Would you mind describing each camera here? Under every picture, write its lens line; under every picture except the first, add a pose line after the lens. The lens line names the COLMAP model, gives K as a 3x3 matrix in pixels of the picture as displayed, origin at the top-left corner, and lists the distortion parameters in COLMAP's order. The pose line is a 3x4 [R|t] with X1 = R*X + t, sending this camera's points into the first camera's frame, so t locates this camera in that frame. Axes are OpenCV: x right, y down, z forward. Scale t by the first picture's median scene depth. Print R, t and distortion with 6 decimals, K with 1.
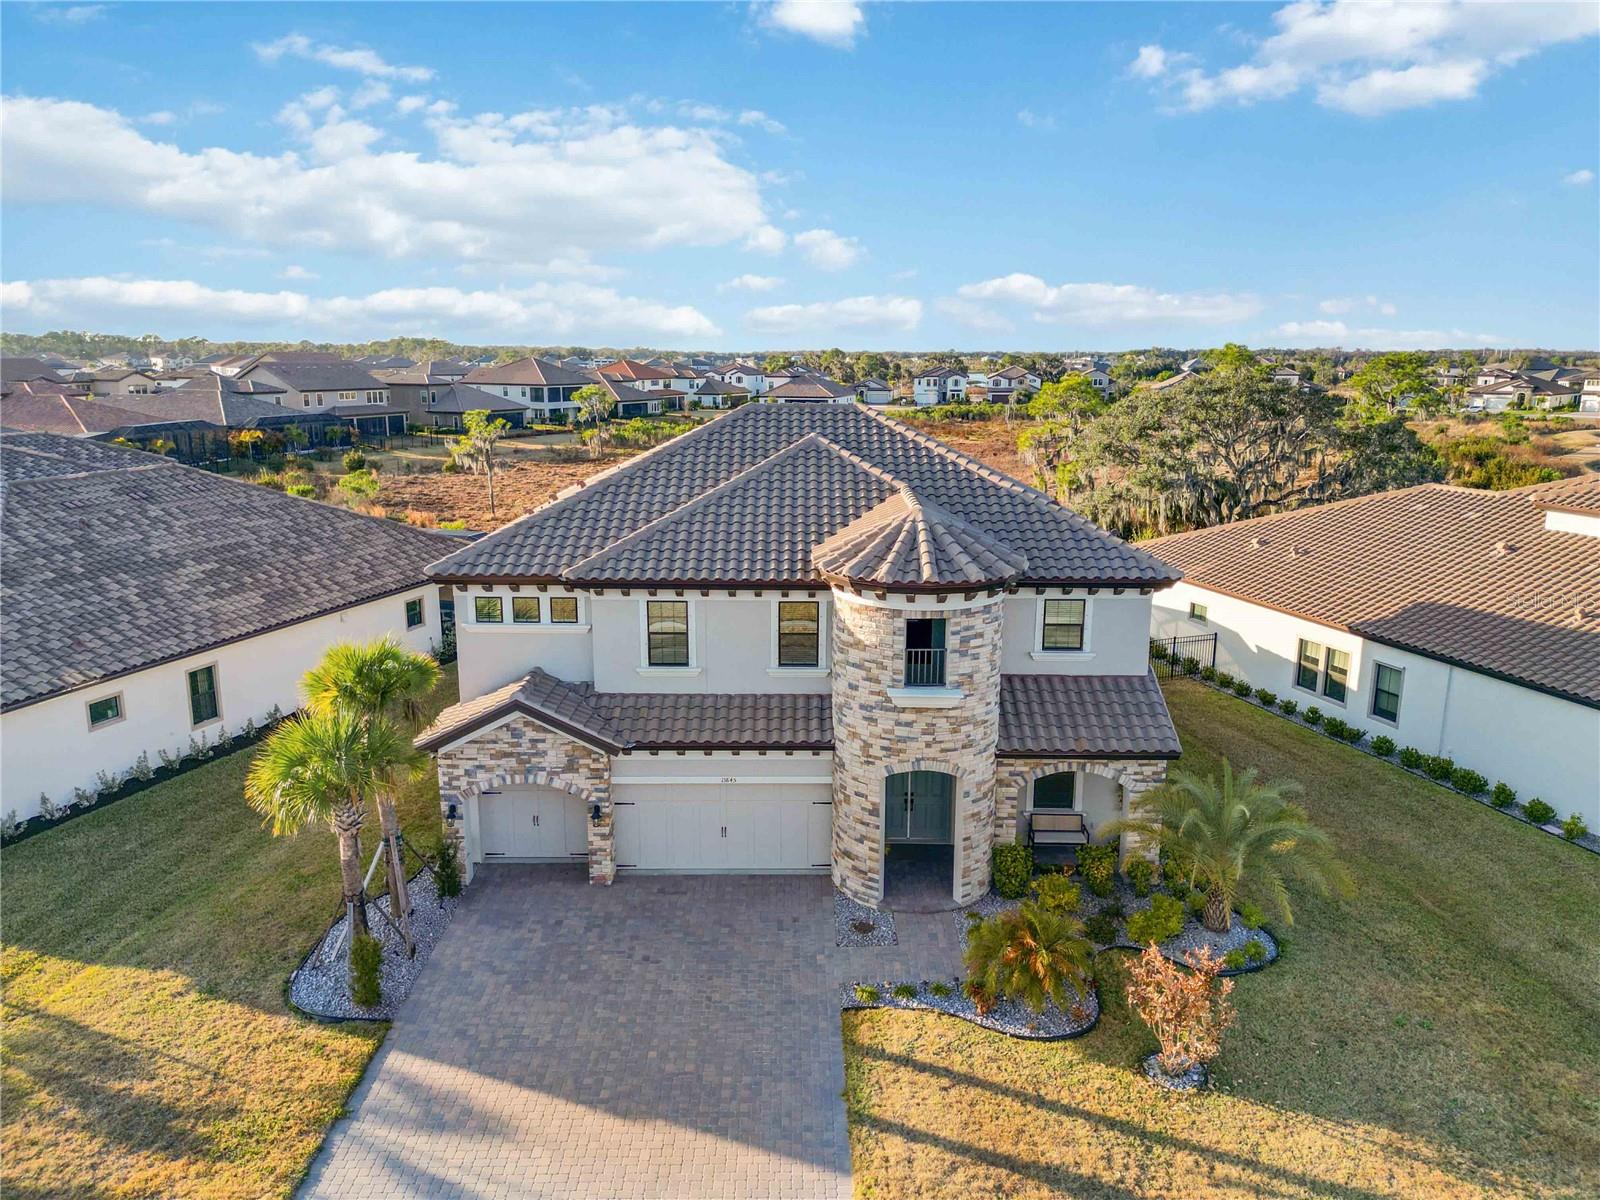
lens RADIAL K [[1124.5, 0, 800.0], [0, 1124.5, 600.0], [0, 0, 1]] dist [0.094858, -0.106347]
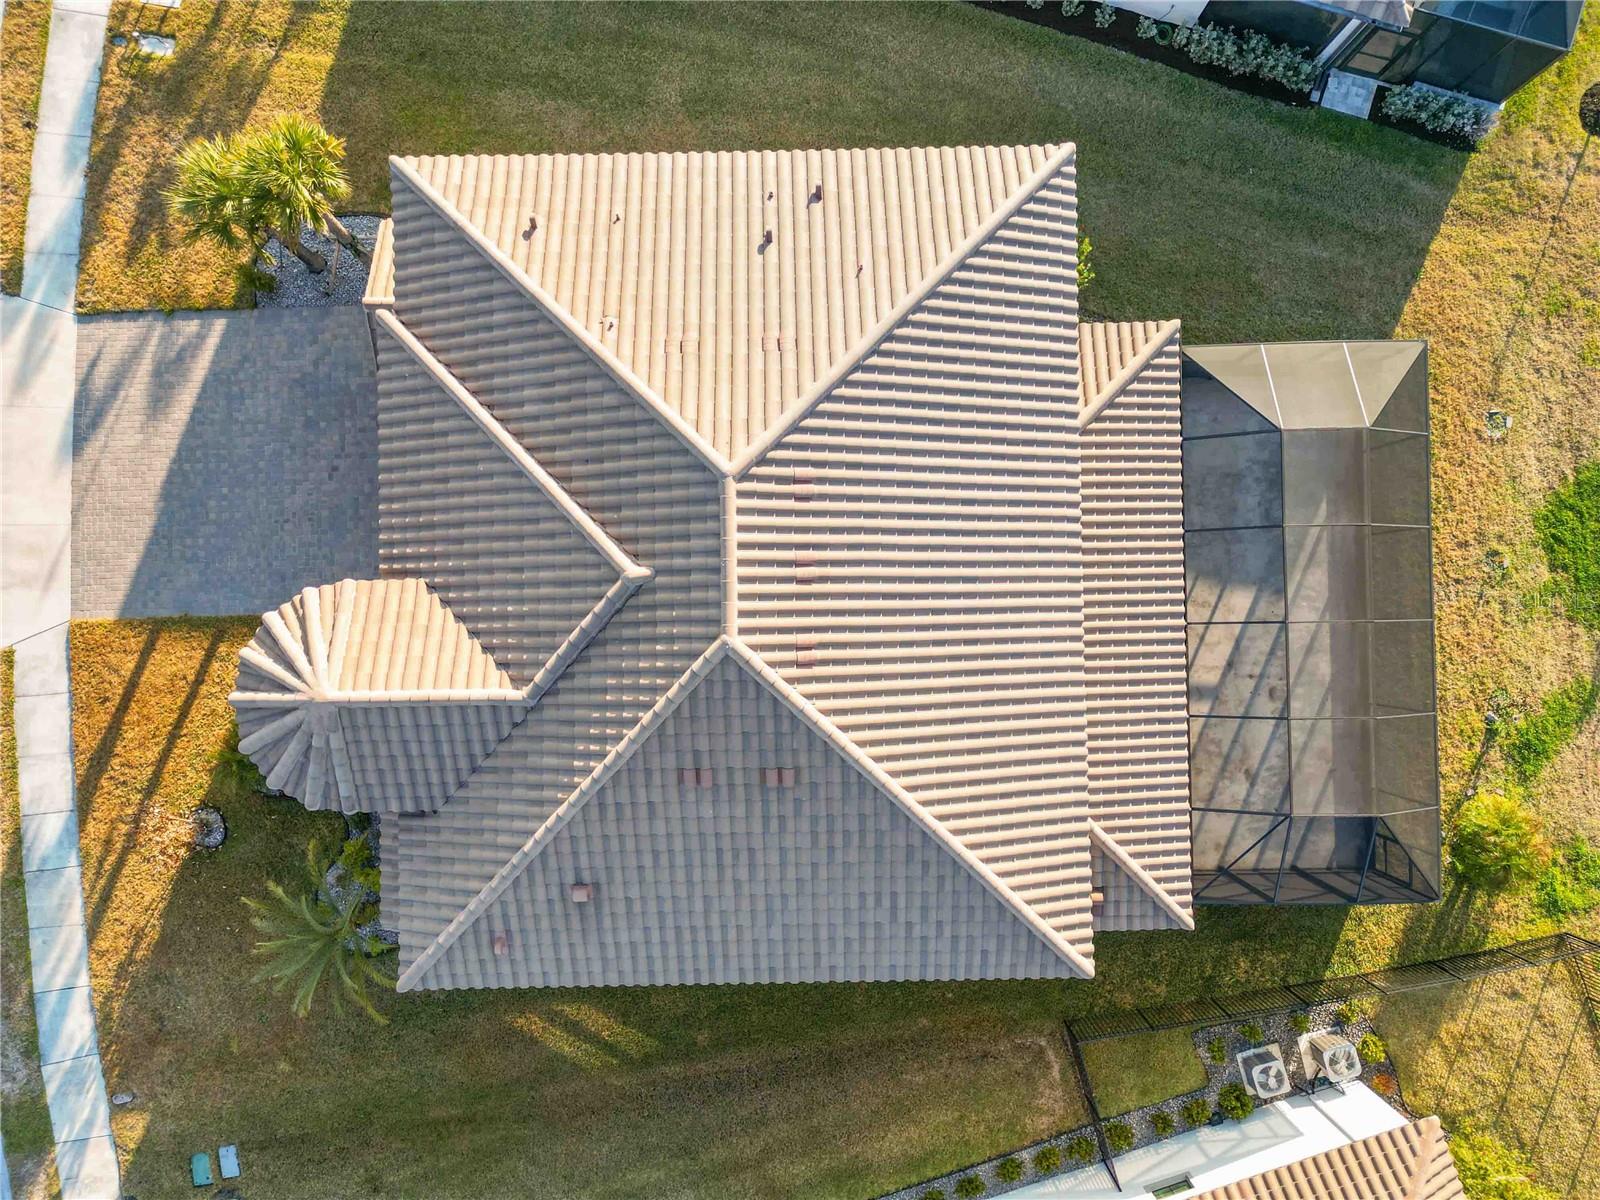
lens RADIAL K [[1124.5, 0, 800.0], [0, 1124.5, 600.0], [0, 0, 1]] dist [0.094858, -0.106347]
pose [[0.019948, 0.999527, -0.023404, 0.074863], [-0.198788, 0.026906, 0.979673, -1.362723], [0.979840, -0.014891, 0.199231, 1.574736]]
